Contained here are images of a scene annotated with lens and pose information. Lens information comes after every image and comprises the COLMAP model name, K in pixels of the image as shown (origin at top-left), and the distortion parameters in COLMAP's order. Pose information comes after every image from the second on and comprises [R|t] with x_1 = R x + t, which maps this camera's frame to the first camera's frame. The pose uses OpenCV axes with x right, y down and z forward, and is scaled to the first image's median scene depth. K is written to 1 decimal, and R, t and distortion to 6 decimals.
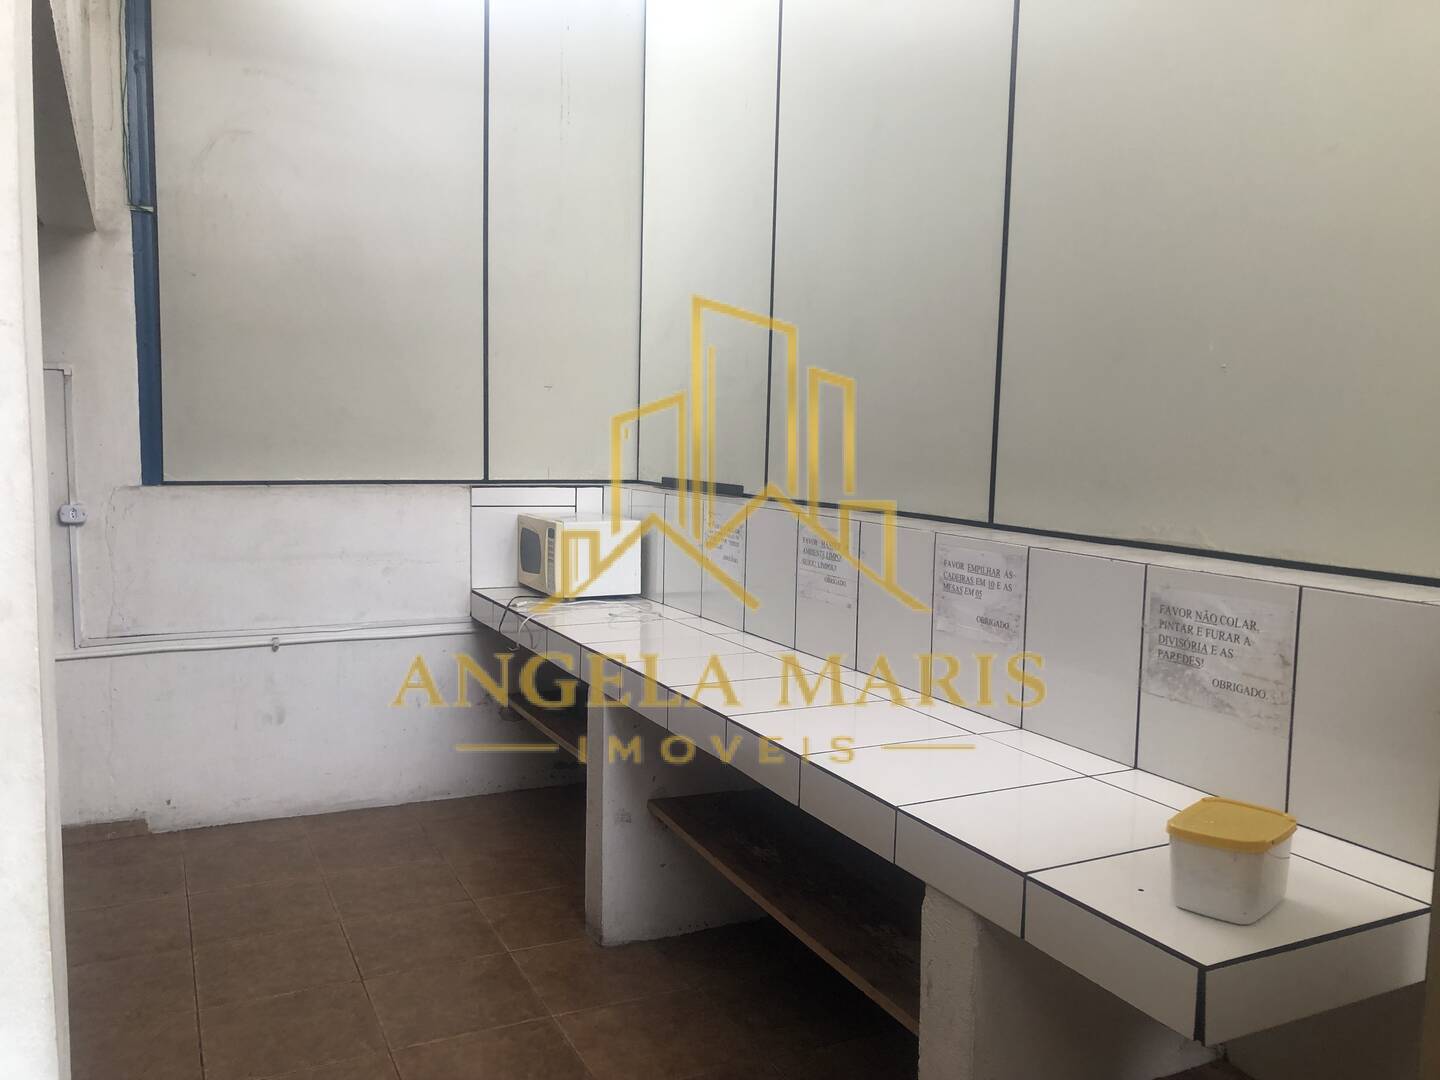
lens RADIAL K [[1184.7, 0, 720.0], [0, 1184.7, 538.5], [0, 0, 1]] dist [0.006286, -0.006318]
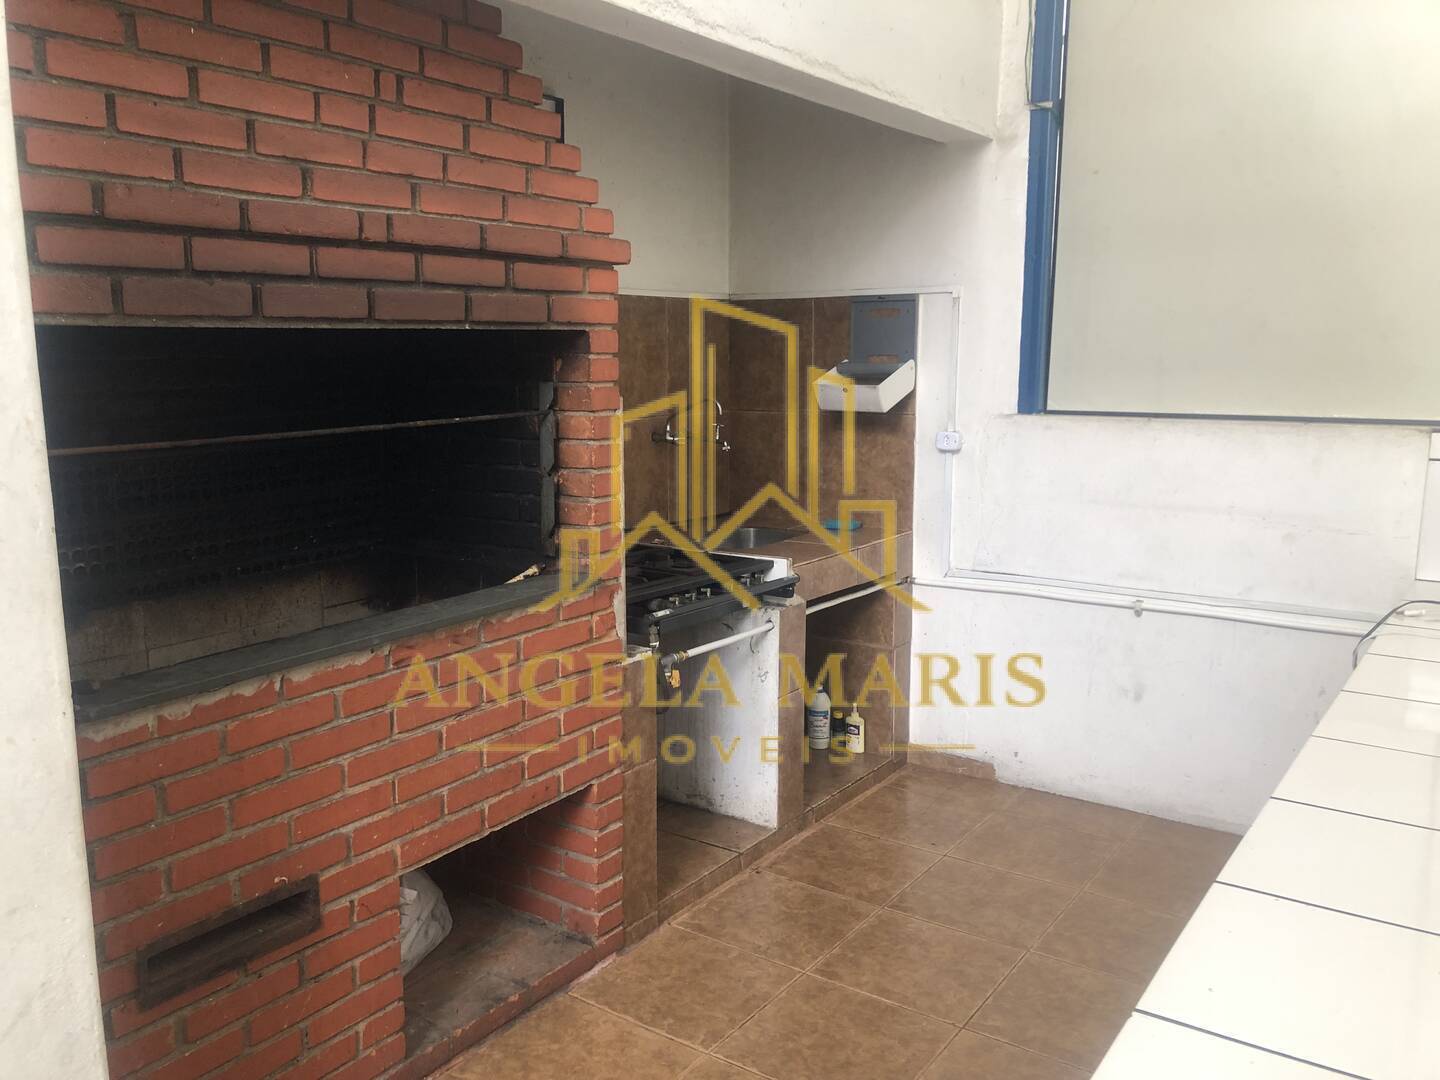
lens RADIAL K [[1184.7, 0, 719.7], [0, 1184.7, 546.5], [0, 0, 1]] dist [0.006286, -0.006318]
pose [[0.489202, 0.128622, -0.862634, 0.207178], [-0.073231, 0.991631, 0.106327, -0.022714], [0.869091, 0.011157, 0.494527, 0.331815]]
